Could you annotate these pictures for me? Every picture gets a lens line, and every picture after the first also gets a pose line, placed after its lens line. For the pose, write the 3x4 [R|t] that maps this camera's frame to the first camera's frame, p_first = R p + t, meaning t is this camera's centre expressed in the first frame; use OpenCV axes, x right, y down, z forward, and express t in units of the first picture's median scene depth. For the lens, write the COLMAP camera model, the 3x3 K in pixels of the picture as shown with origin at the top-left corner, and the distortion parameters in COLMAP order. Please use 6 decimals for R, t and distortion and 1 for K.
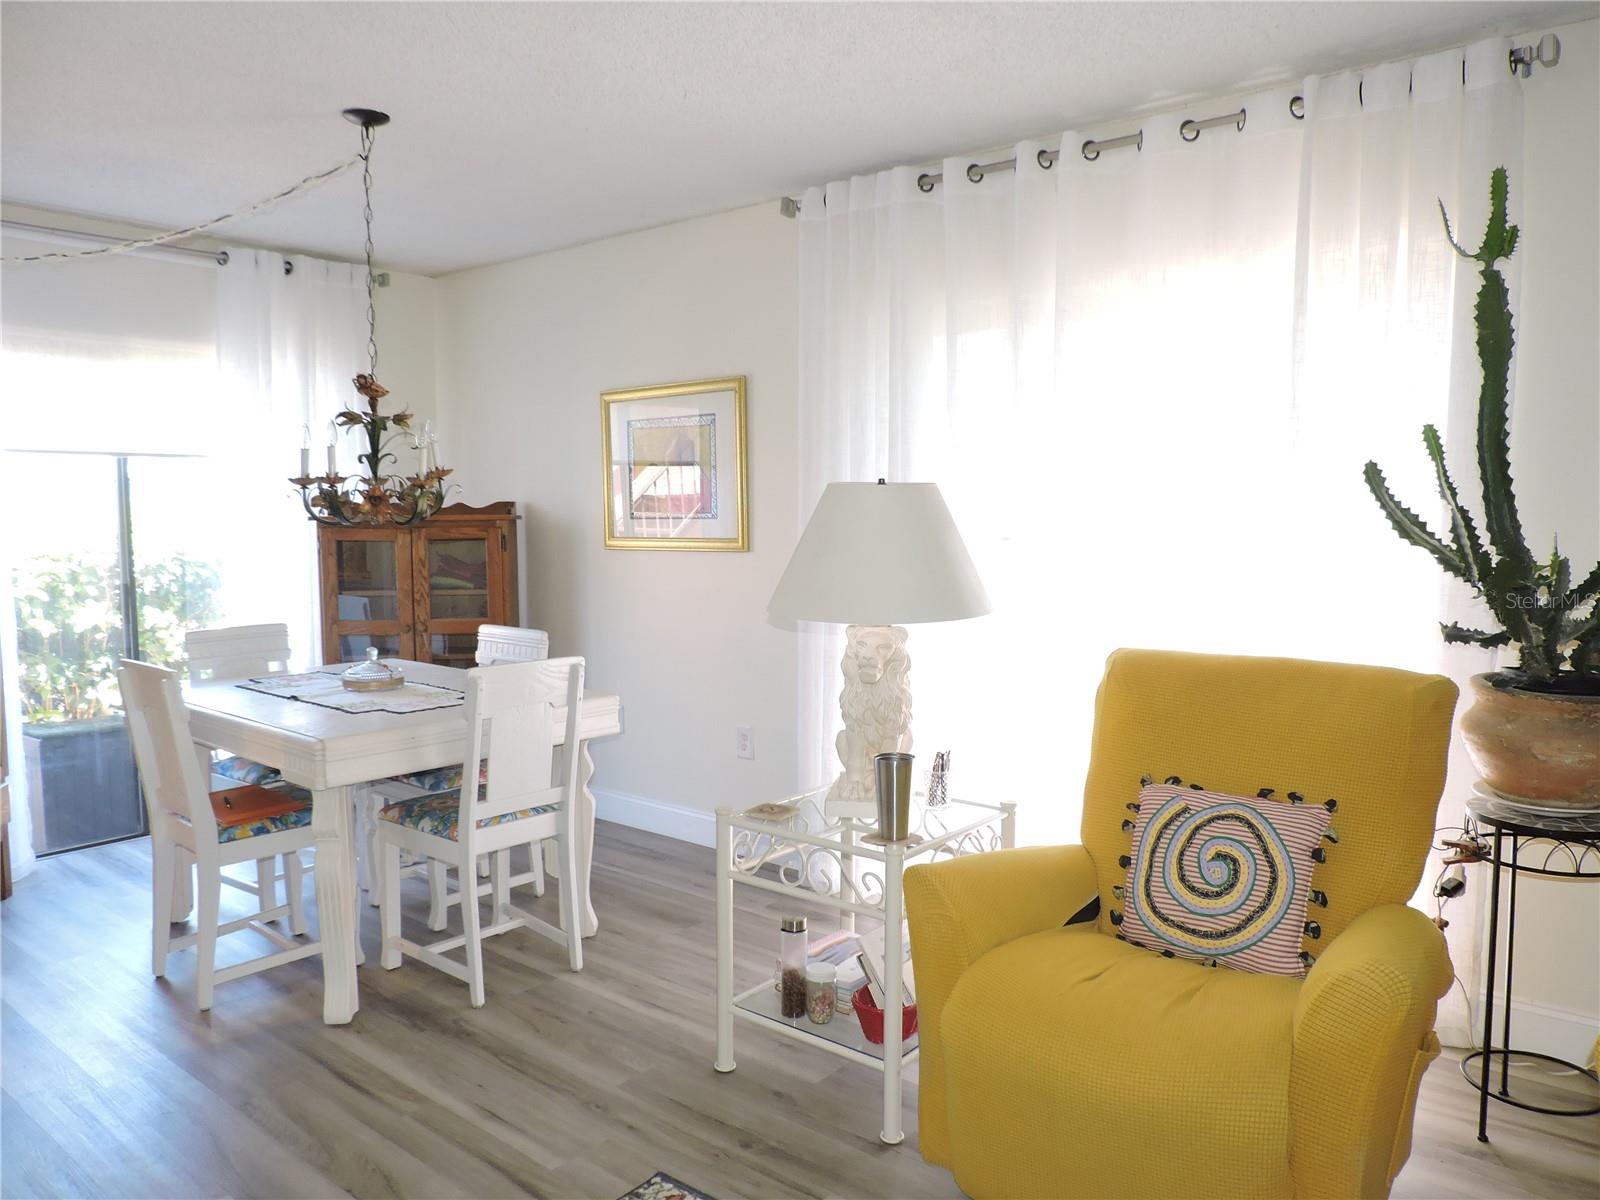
lens RADIAL K [[1137.2, 0, 828.1], [0, 1137.2, 605.3], [0, 0, 1]] dist [-0.037254, 0.001368]
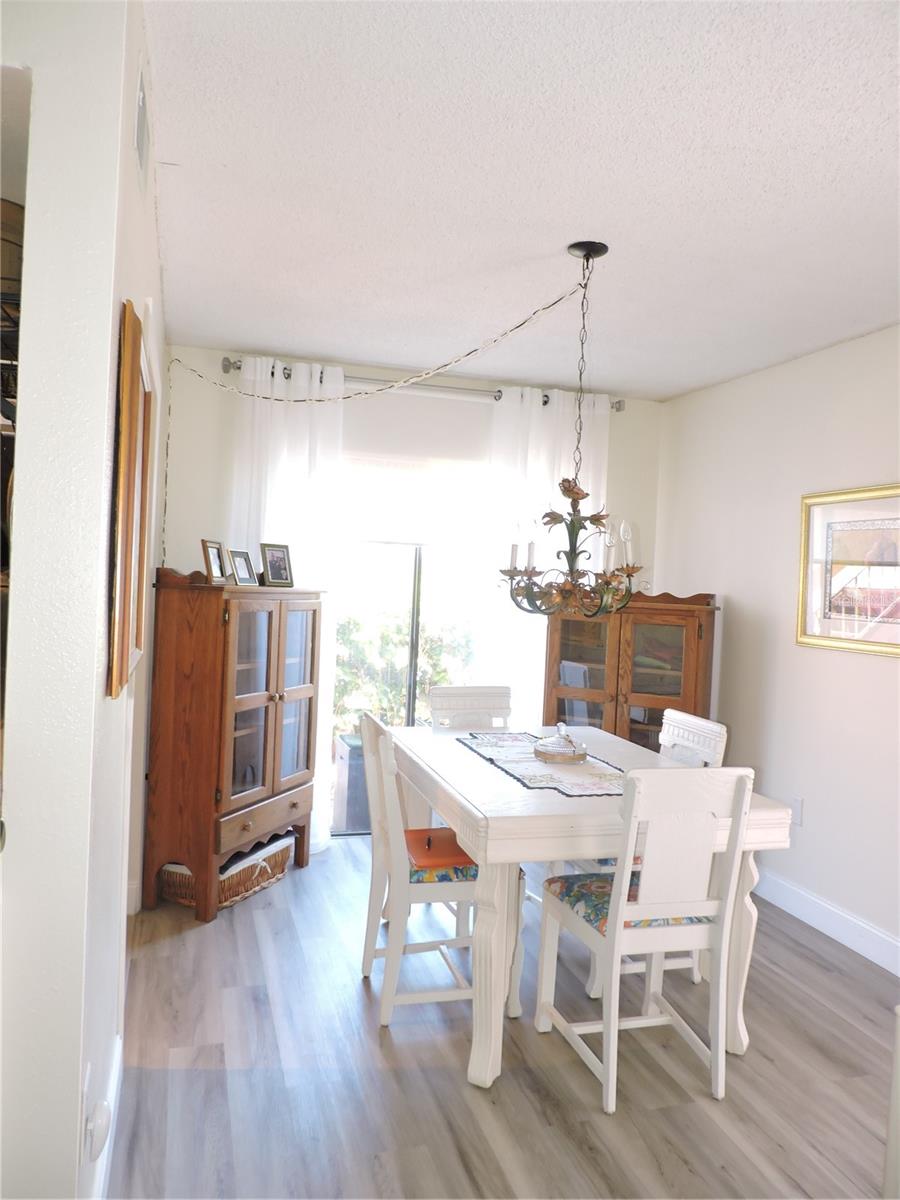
lens RADIAL K [[844.7, 0, 450.0], [0, 844.7, 600.0], [0, 0, 1]] dist [-0.016698, 0.002660]
pose [[0.823330, 0.054564, -0.564934, -0.032624], [-0.094458, 0.994660, -0.041592, -0.040176], [0.559648, 0.087607, 0.824087, 0.256729]]
